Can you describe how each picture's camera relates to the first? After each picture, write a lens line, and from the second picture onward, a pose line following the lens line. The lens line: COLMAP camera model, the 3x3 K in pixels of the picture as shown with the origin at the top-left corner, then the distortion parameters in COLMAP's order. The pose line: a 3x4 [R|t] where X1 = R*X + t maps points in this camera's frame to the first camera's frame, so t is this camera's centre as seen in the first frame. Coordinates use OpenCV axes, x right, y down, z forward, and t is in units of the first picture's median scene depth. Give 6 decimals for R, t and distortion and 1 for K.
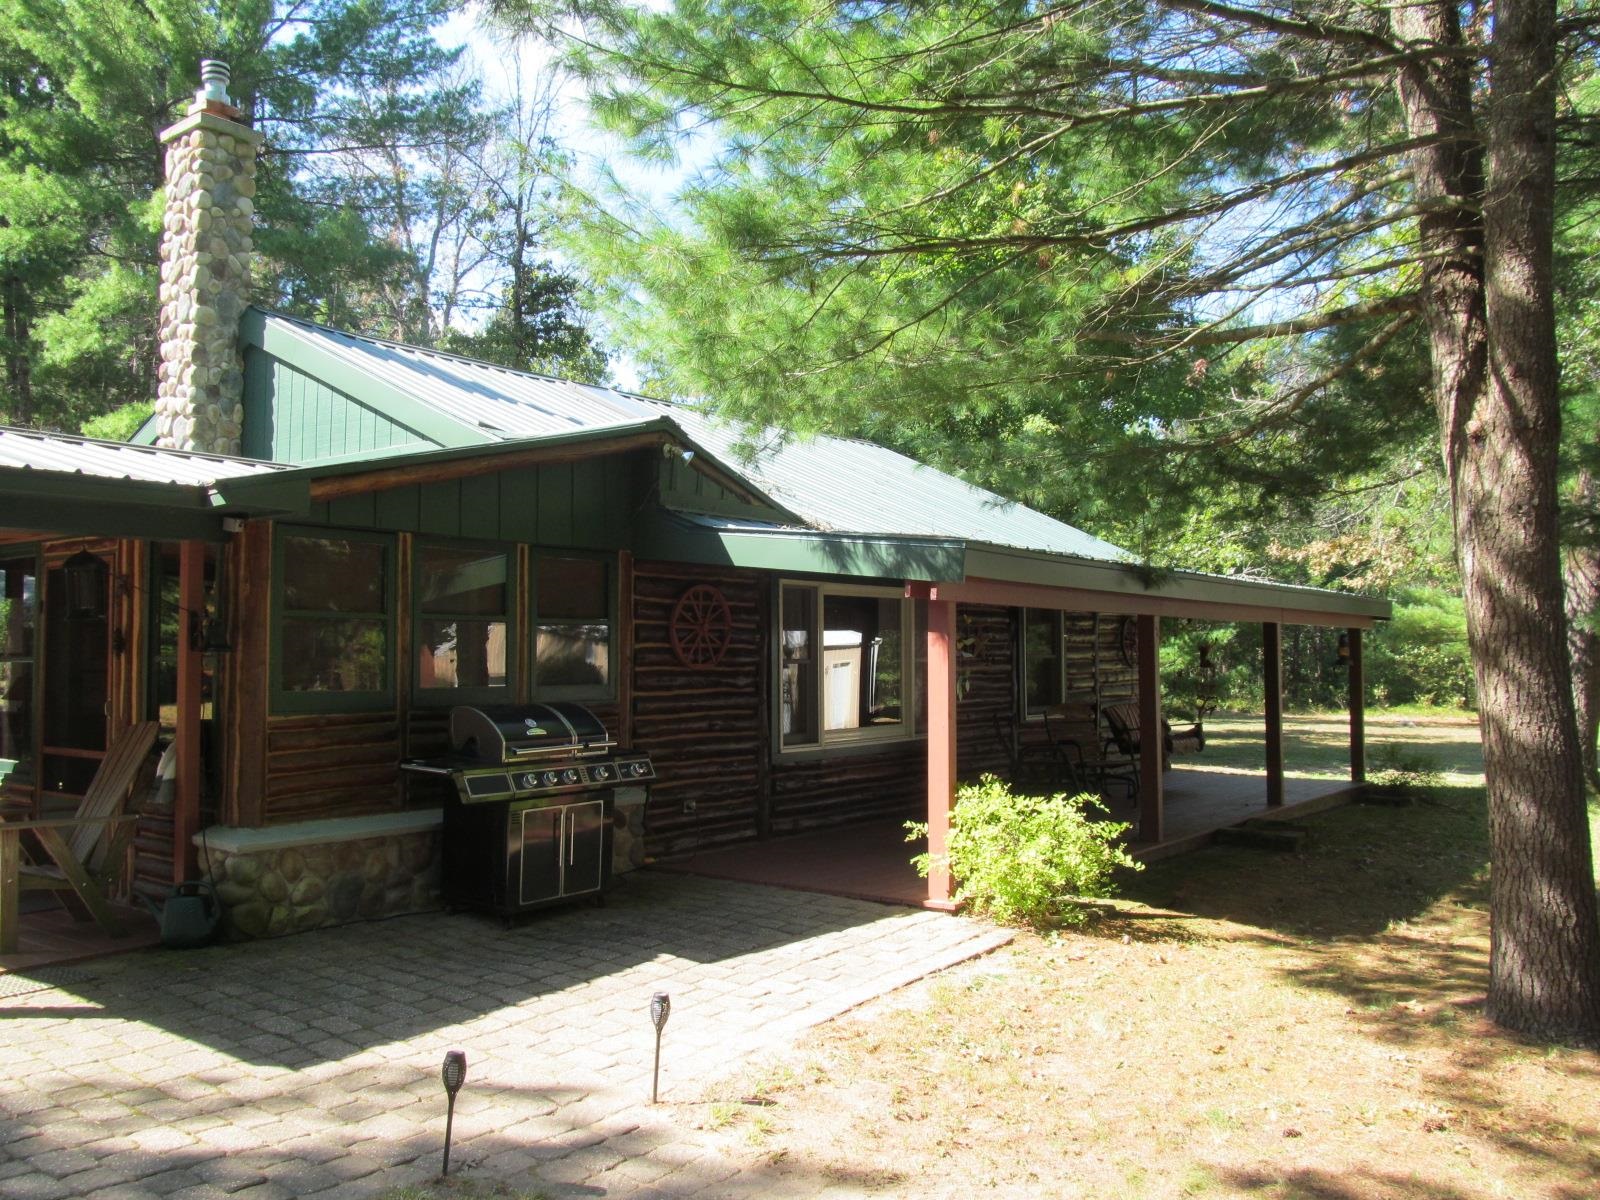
lens RADIAL K [[1299.1, 0, 800.0], [0, 1299.1, 600.0], [0, 0, 1]] dist [-0.045041, -0.008146]
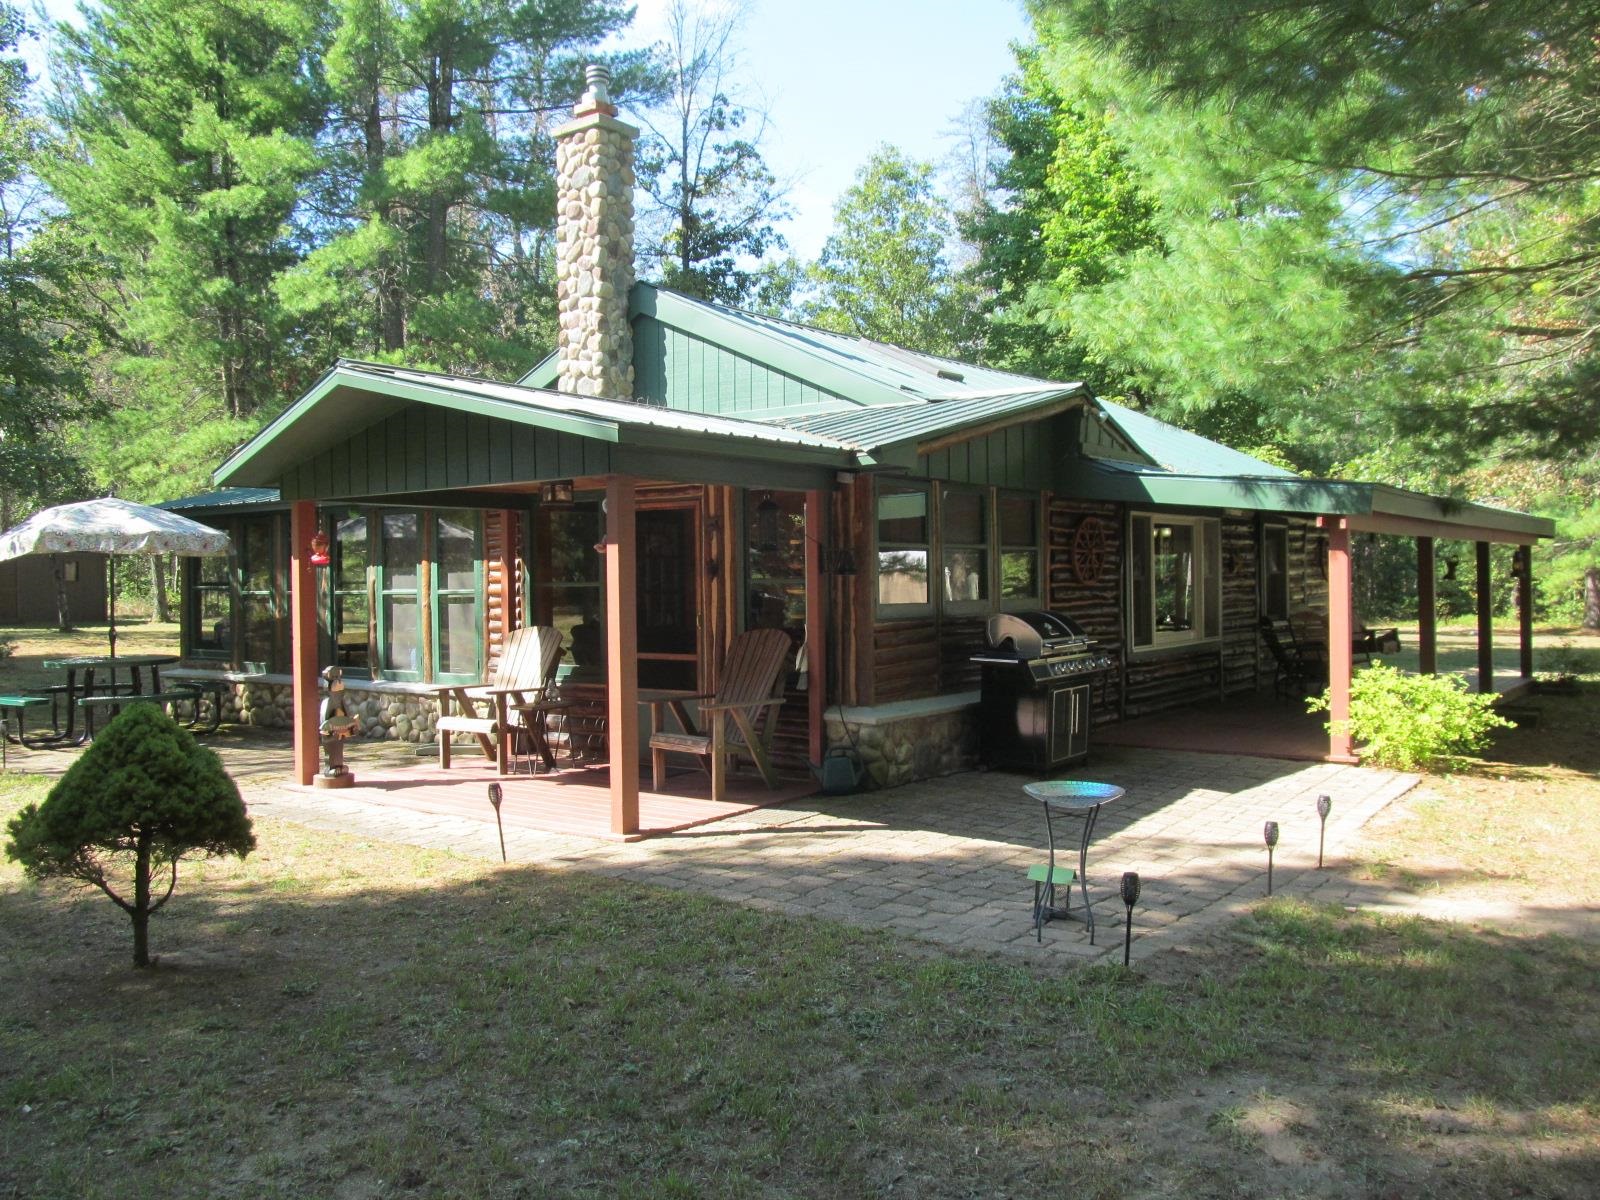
lens RADIAL K [[1320.4, 0, 800.4], [0, 1320.4, 565.5], [0, 0, 1]] dist [-0.026601, -0.000028]
pose [[0.999702, -0.013295, 0.020467, -0.314150], [0.012609, 0.999365, 0.033324, -0.008764], [-0.020897, -0.033056, 0.999235, -0.212863]]
